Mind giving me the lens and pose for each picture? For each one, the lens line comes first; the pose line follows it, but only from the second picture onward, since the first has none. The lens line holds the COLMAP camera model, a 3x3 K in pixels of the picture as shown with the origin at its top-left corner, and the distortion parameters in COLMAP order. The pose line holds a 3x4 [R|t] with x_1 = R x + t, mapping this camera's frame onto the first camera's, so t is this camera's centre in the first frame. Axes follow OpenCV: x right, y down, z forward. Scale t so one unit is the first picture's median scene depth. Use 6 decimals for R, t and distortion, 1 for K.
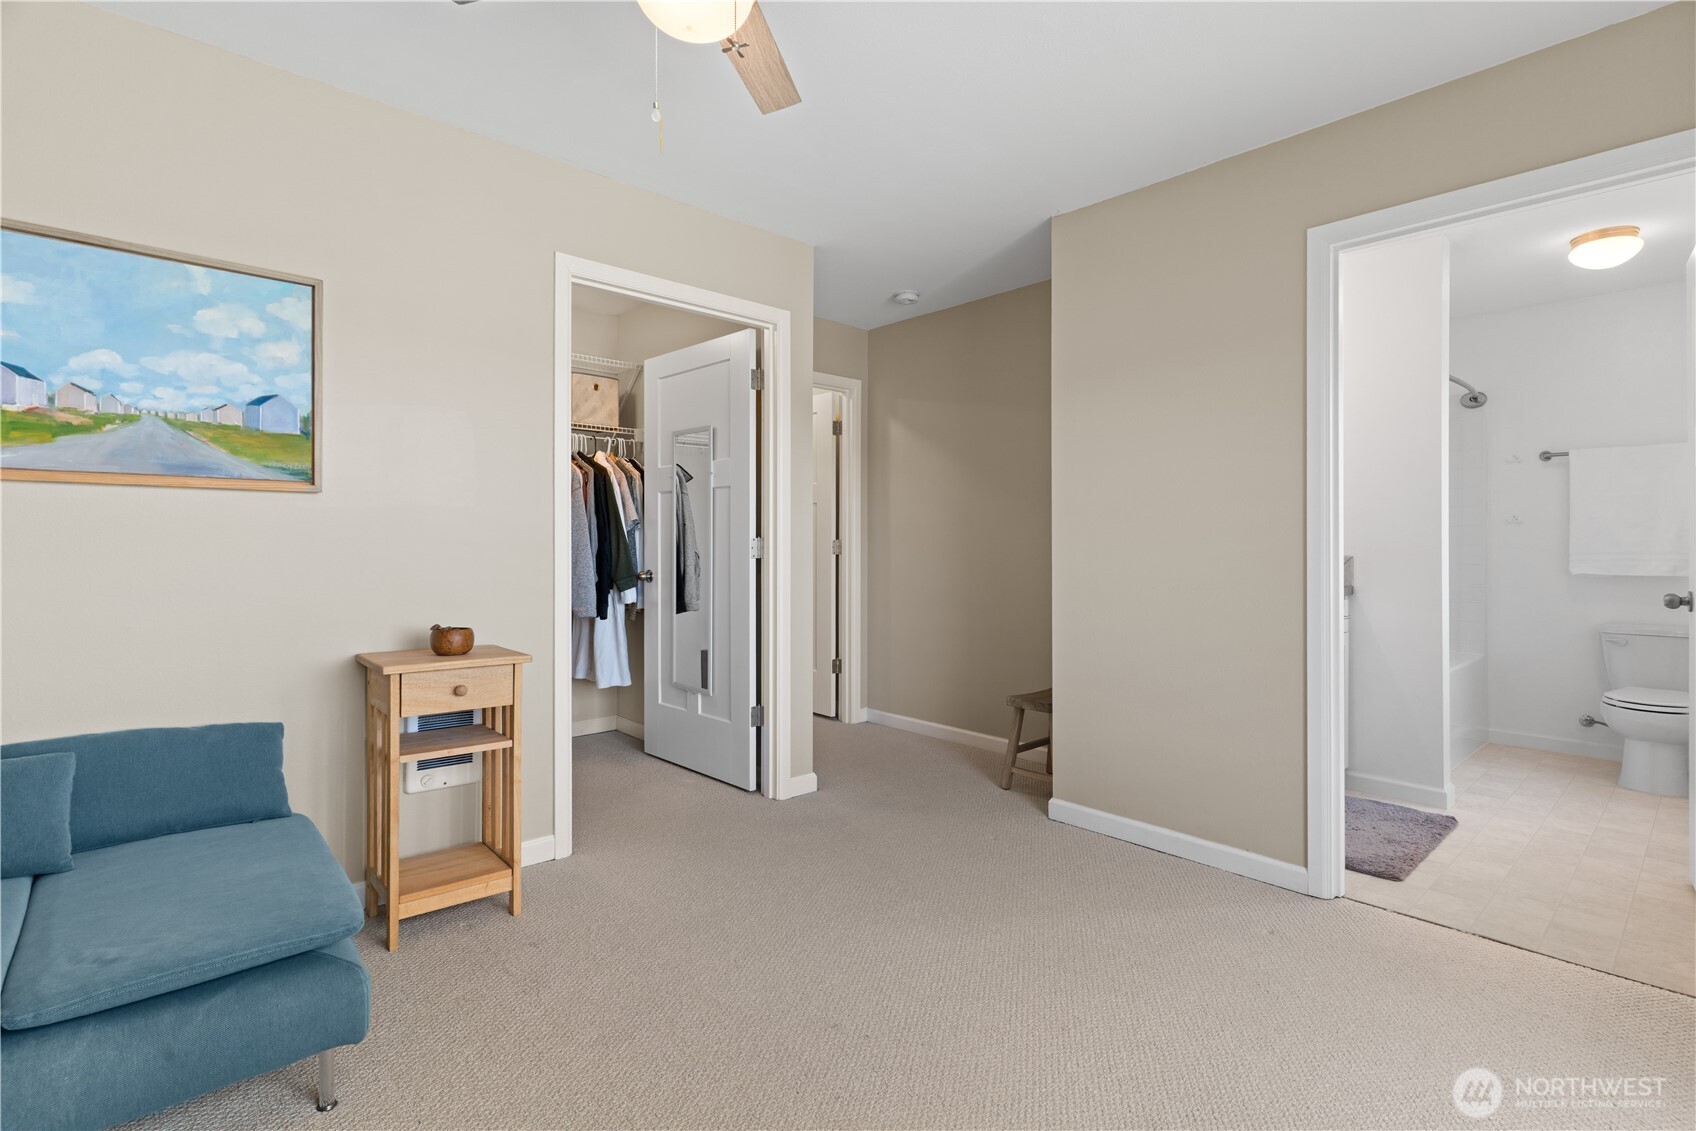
lens RADIAL K [[808.9, 0, 852.4], [0, 808.9, 547.9], [0, 0, 1]] dist [-0.003635, -0.000371]
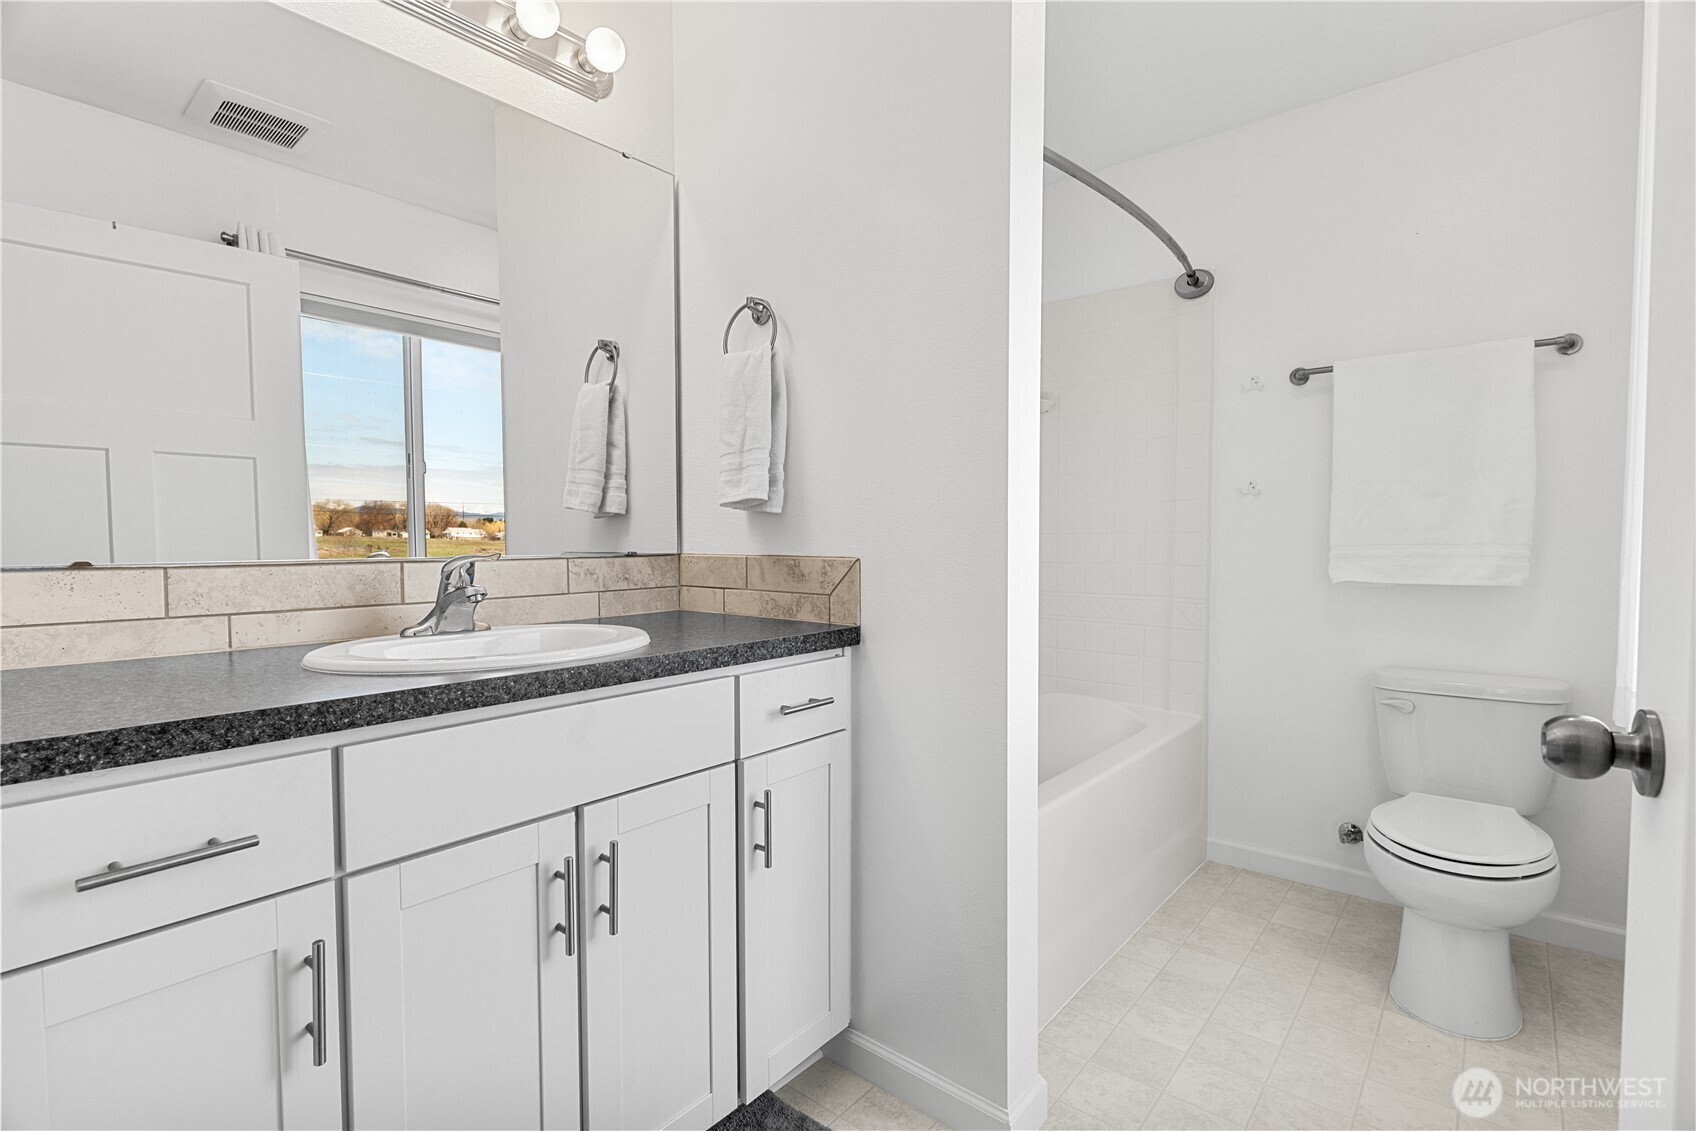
lens RADIAL K [[808.9, 0, 842.6], [0, 808.9, 574.9], [0, 0, 1]] dist [-0.003635, -0.000371]
pose [[0.989585, -0.008682, 0.143687, 0.468419], [0.002367, 0.999026, 0.044065, 0.002049], [-0.143930, -0.043266, 0.988642, 0.486266]]
